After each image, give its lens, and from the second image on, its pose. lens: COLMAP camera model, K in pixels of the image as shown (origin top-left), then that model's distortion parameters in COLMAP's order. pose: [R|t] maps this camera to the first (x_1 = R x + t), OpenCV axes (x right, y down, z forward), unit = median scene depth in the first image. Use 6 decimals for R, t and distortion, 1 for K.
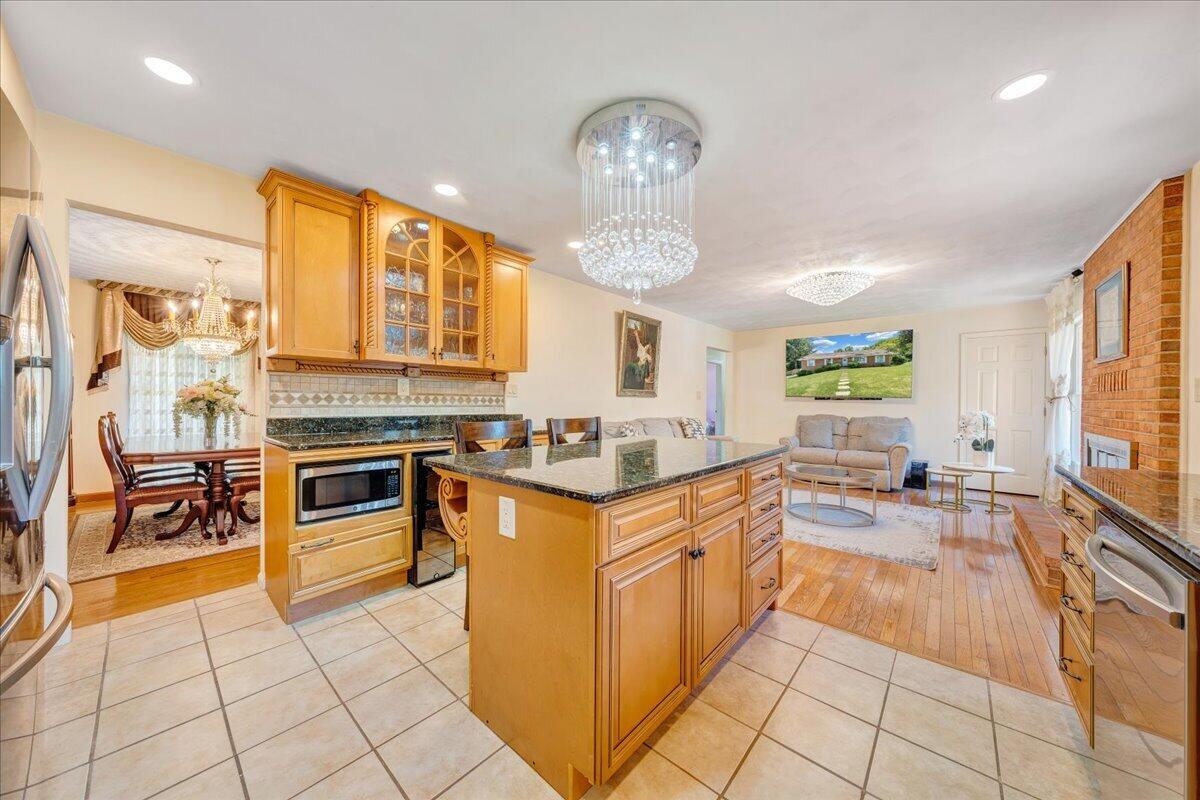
lens RADIAL K [[404.7, 0, 599.0], [0, 404.7, 403.6], [0, 0, 1]] dist [-0.001942, -0.000065]
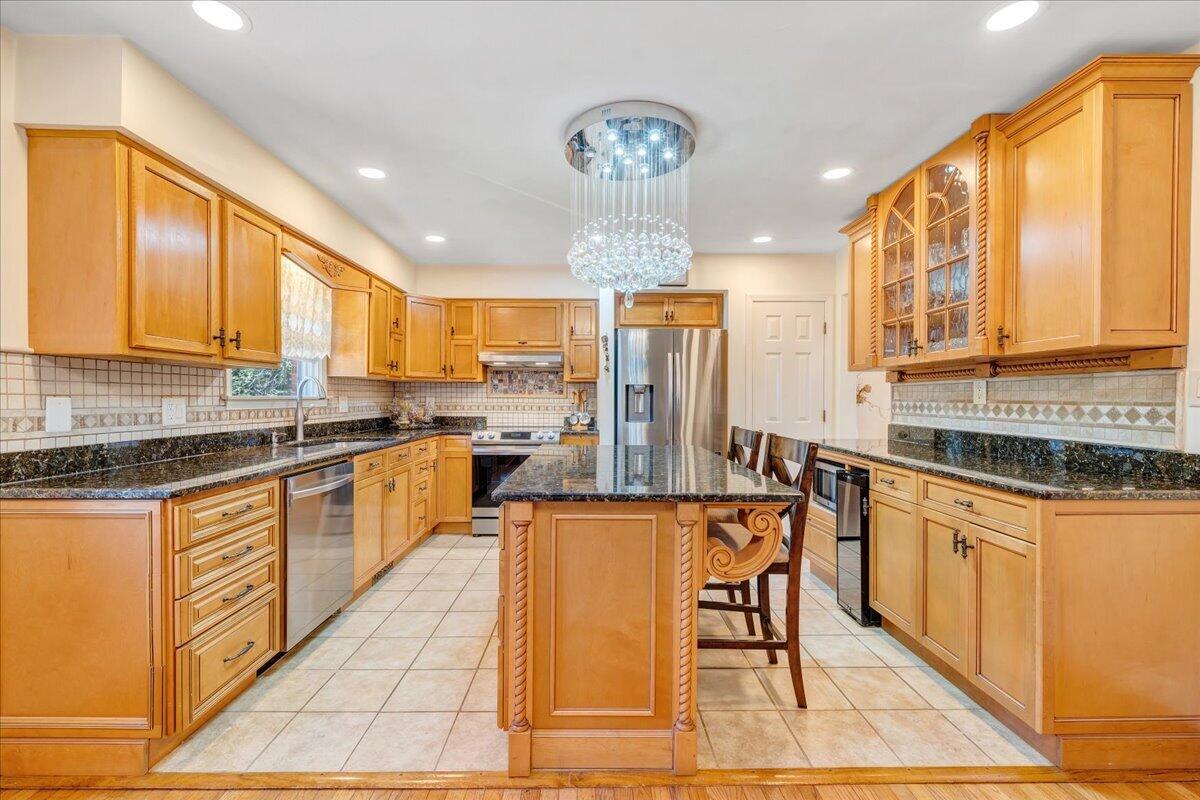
lens RADIAL K [[504.0, 0, 597.8], [0, 504.0, 402.7], [0, 0, 1]] dist [0.003221, -0.000302]
pose [[-0.736432, -0.003401, -0.676504, 0.626260], [-0.013356, 0.999866, 0.009513, -0.021813], [0.676380, 0.016041, -0.736378, 1.208703]]
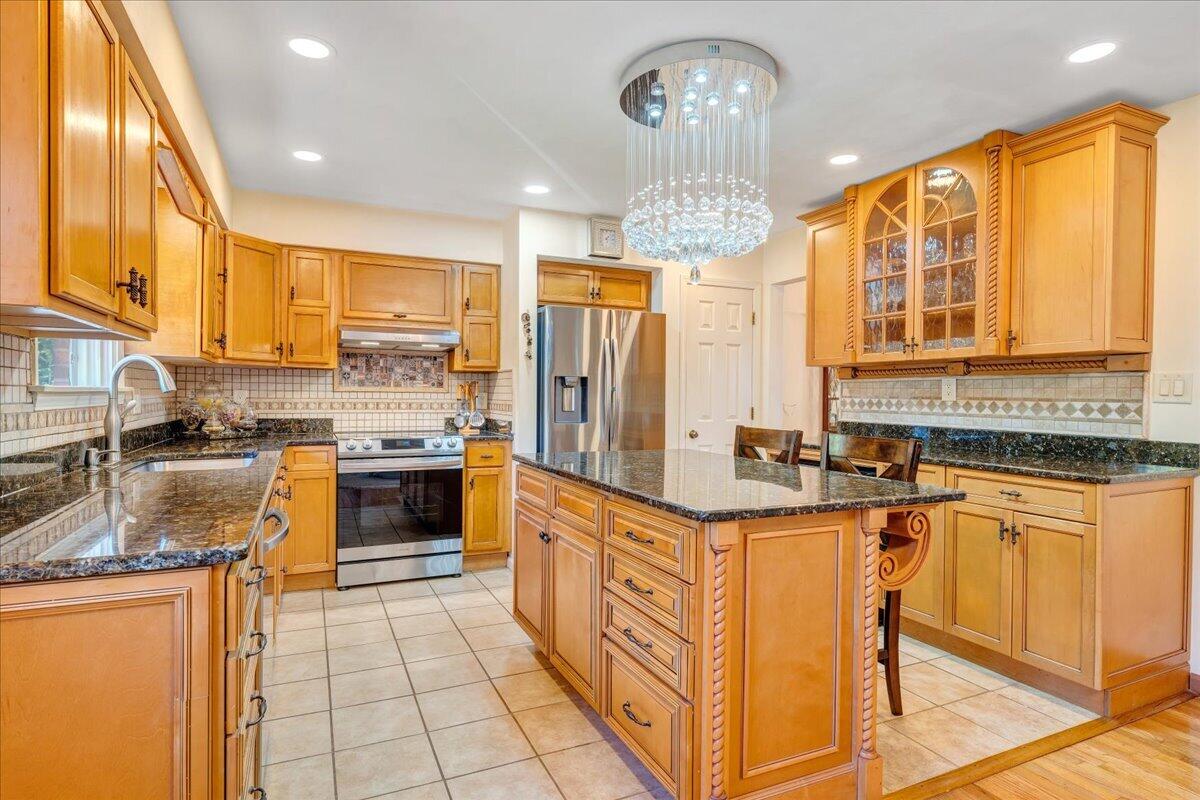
lens RADIAL K [[628.7, 0, 597.0], [0, 628.7, 401.7], [0, 0, 1]] dist [0.006762, 0.001221]
pose [[-0.398442, -0.000052, -0.917193, 0.862932], [-0.017649, 0.999815, 0.007610, -0.015229], [0.917024, 0.019219, -0.398370, 0.871576]]
